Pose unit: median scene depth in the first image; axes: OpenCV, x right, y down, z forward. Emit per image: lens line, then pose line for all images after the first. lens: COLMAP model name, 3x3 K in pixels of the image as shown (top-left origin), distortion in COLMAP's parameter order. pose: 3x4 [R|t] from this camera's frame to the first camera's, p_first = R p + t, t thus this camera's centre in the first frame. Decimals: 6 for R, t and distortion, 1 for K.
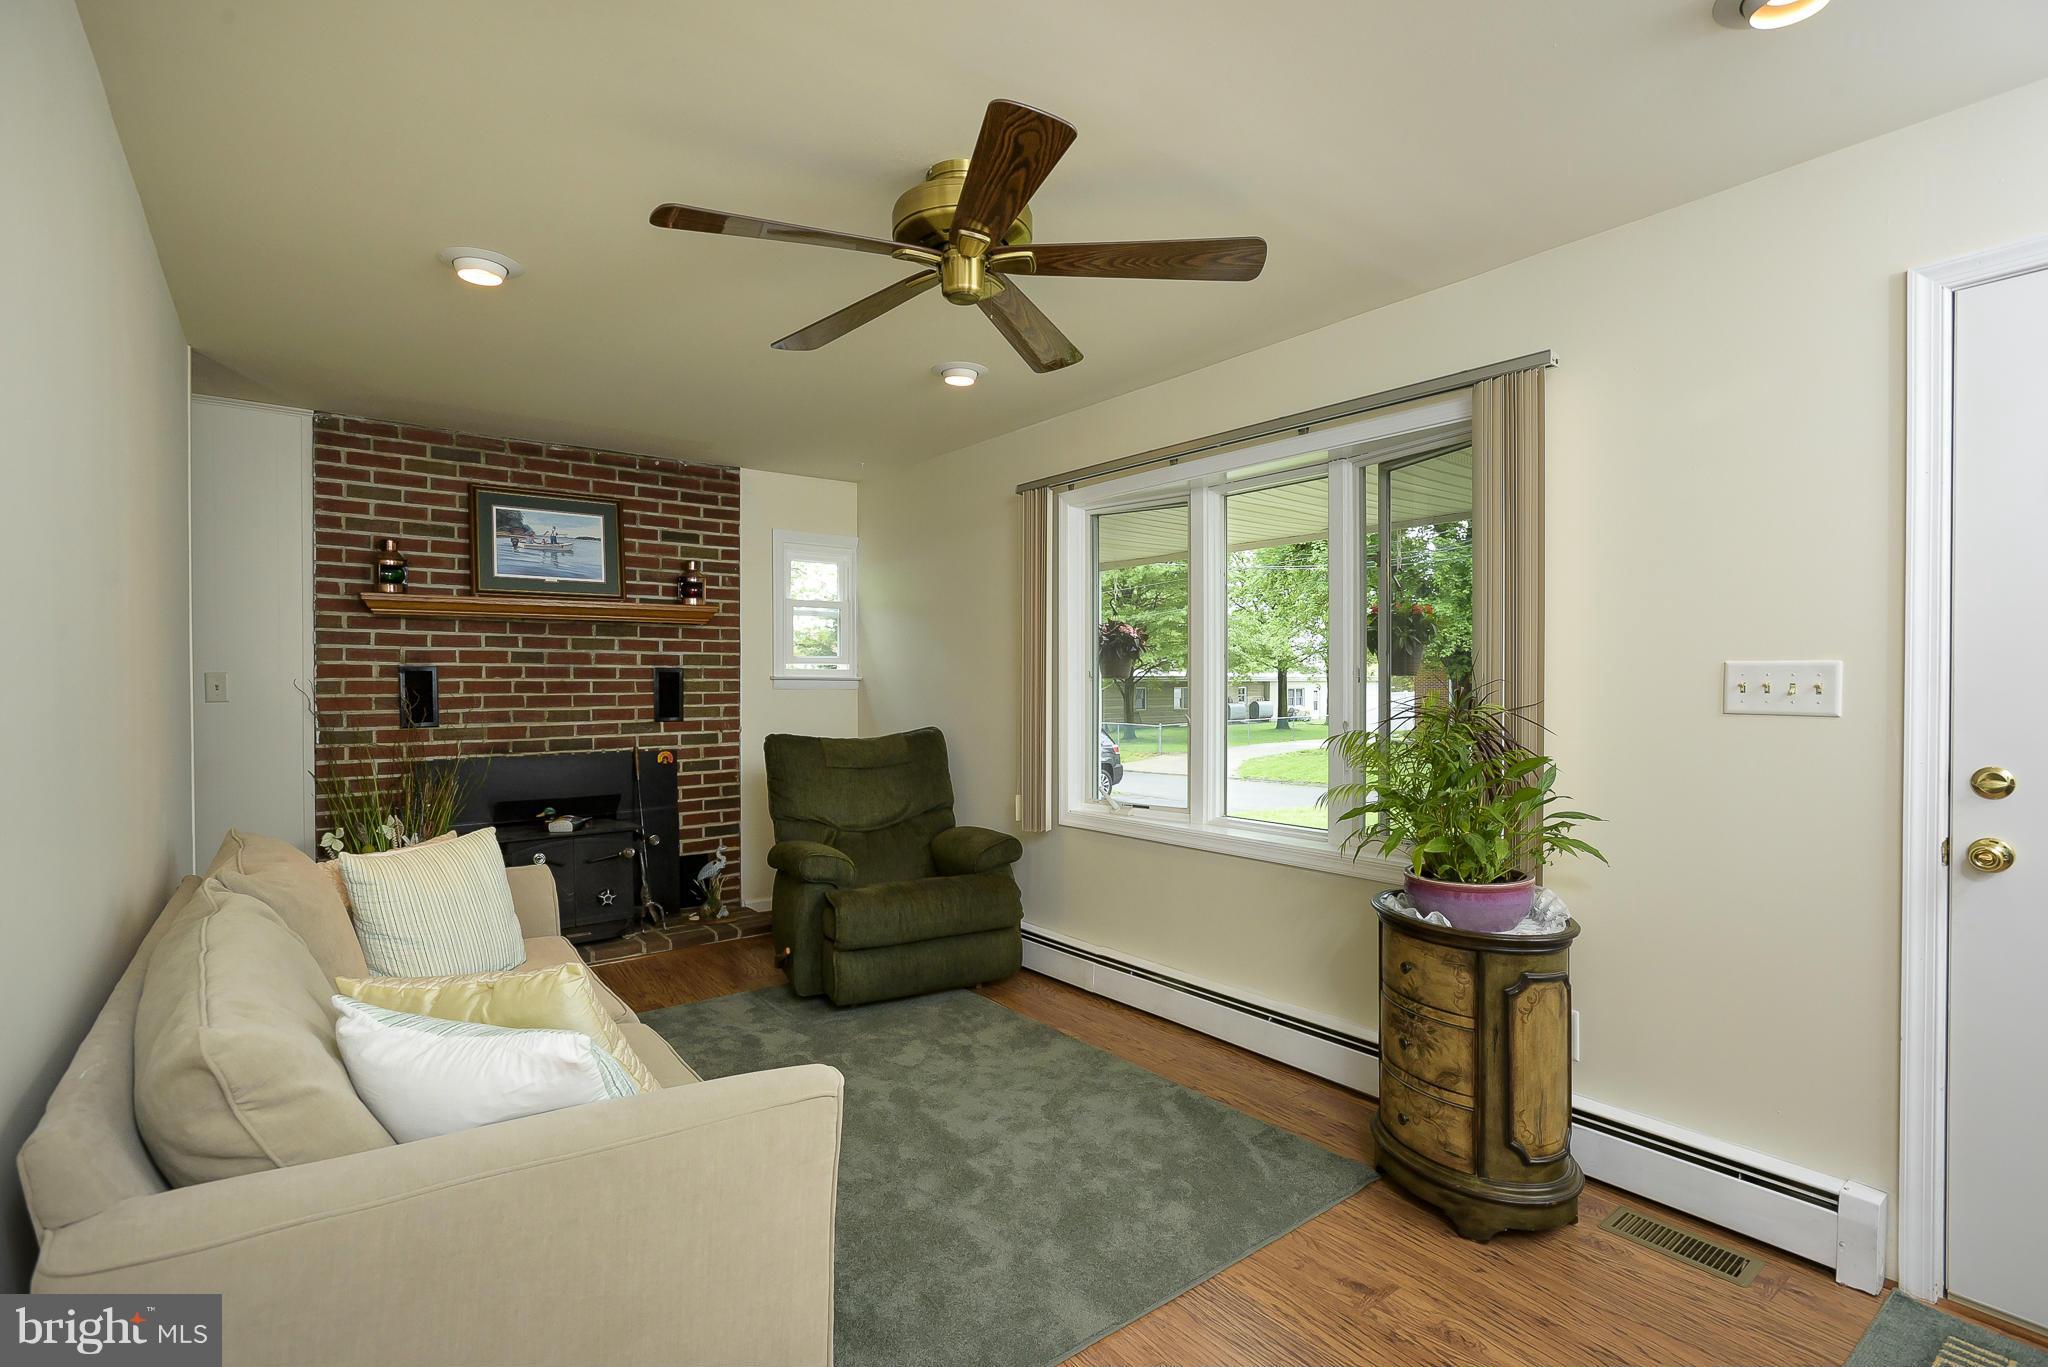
lens RADIAL K [[984.5, 0, 1029.3], [0, 984.5, 684.0], [0, 0, 1]] dist [-0.028726, 0.001101]
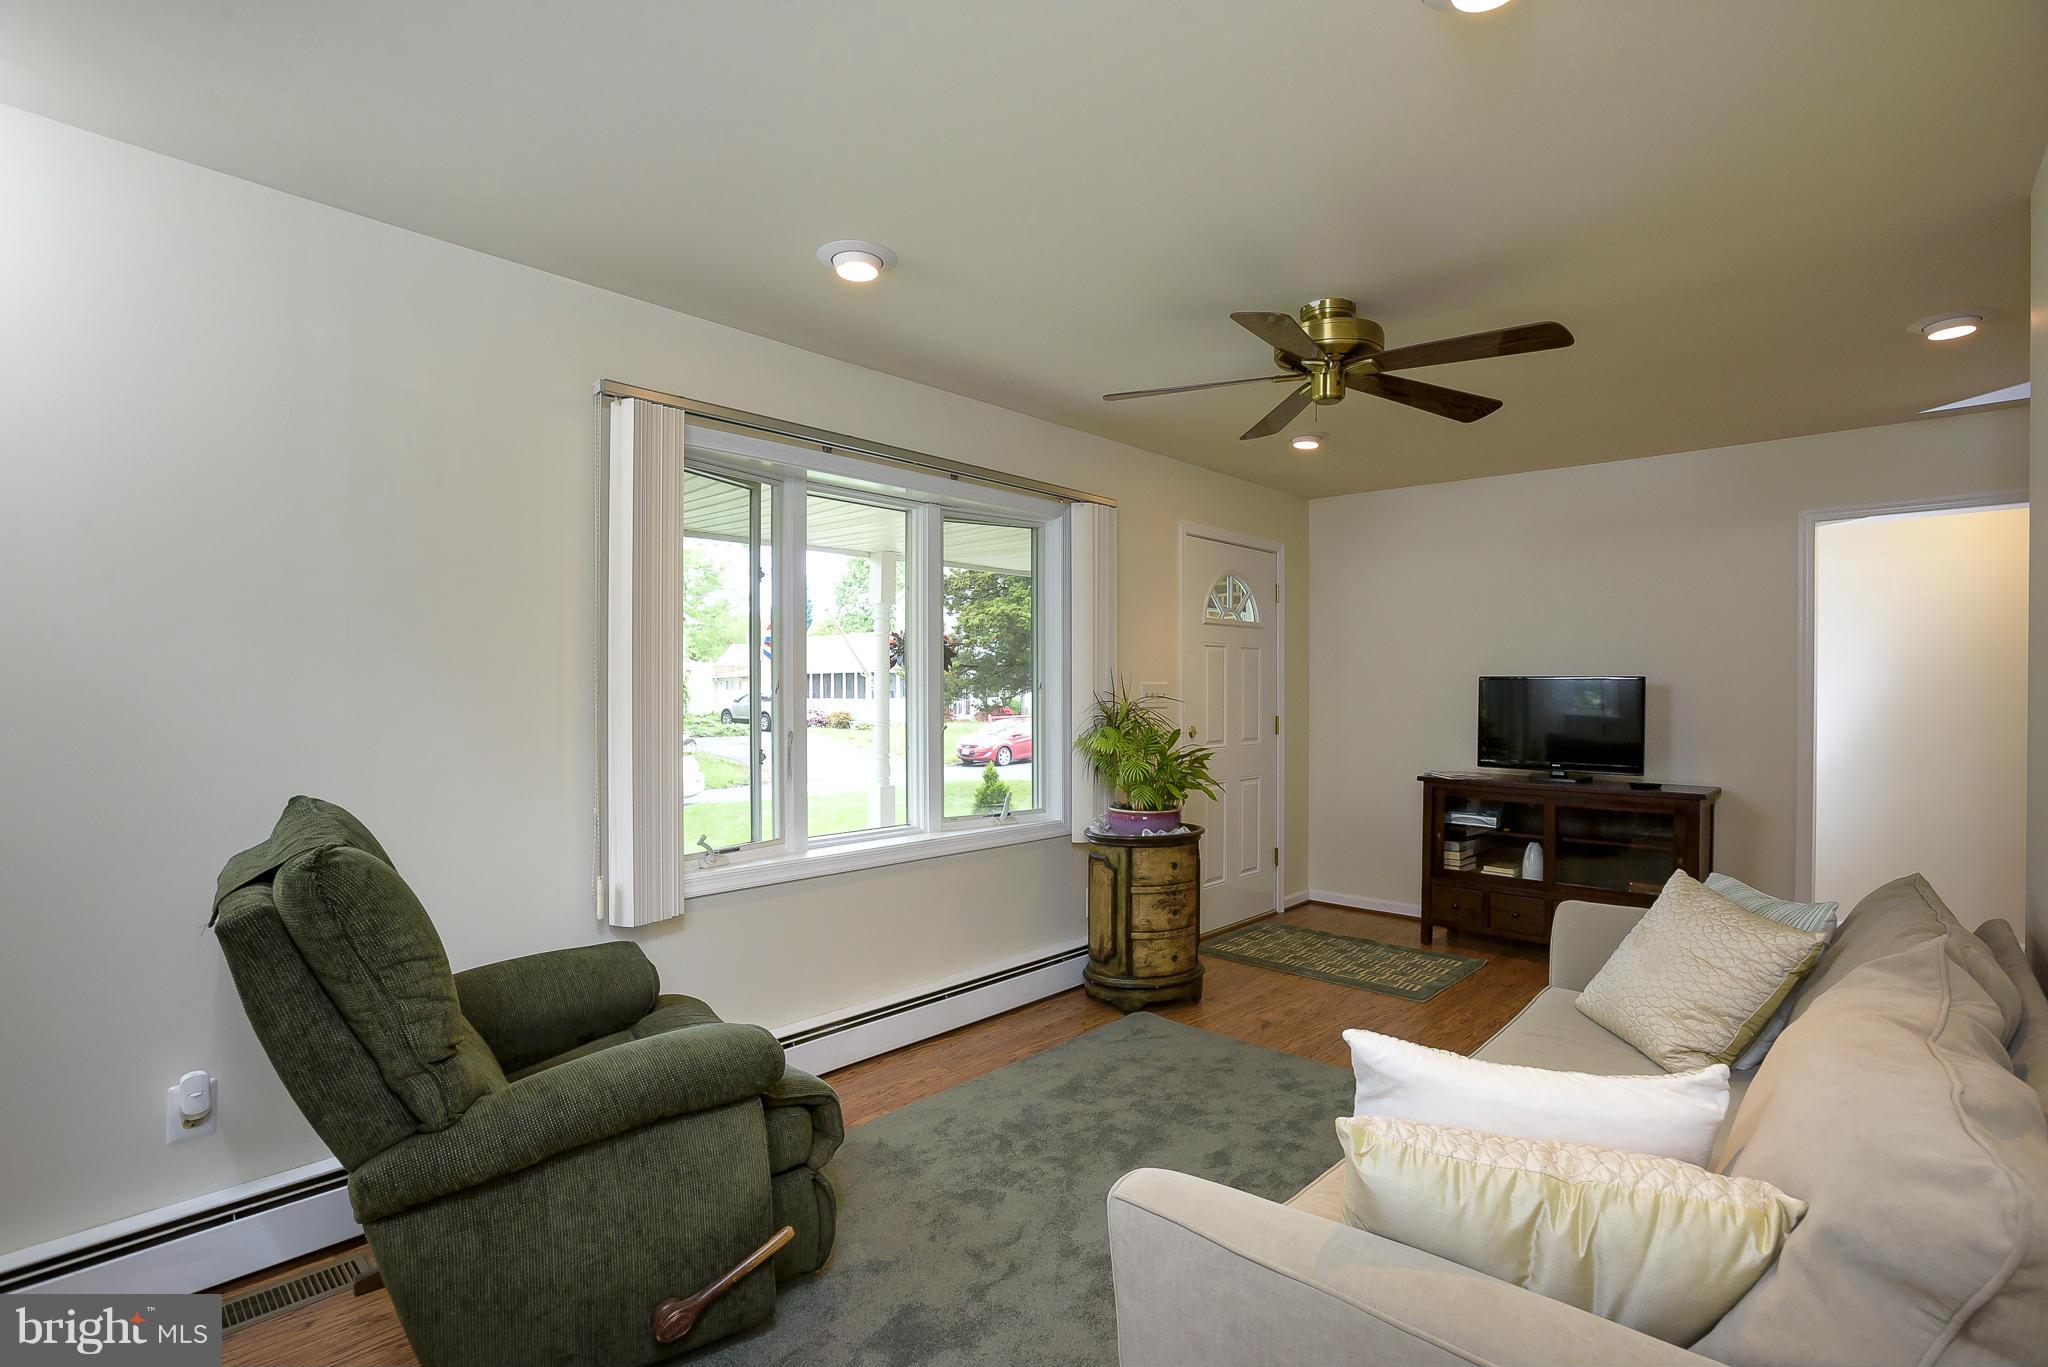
lens RADIAL K [[984.5, 0, 1026.4], [0, 984.5, 691.2], [0, 0, 1]] dist [-0.028726, 0.001101]
pose [[-0.186575, -0.002757, 0.982437, -0.496300], [0.001856, 0.999993, 0.003158, -0.005146], [-0.982439, 0.002413, -0.186569, 0.640018]]
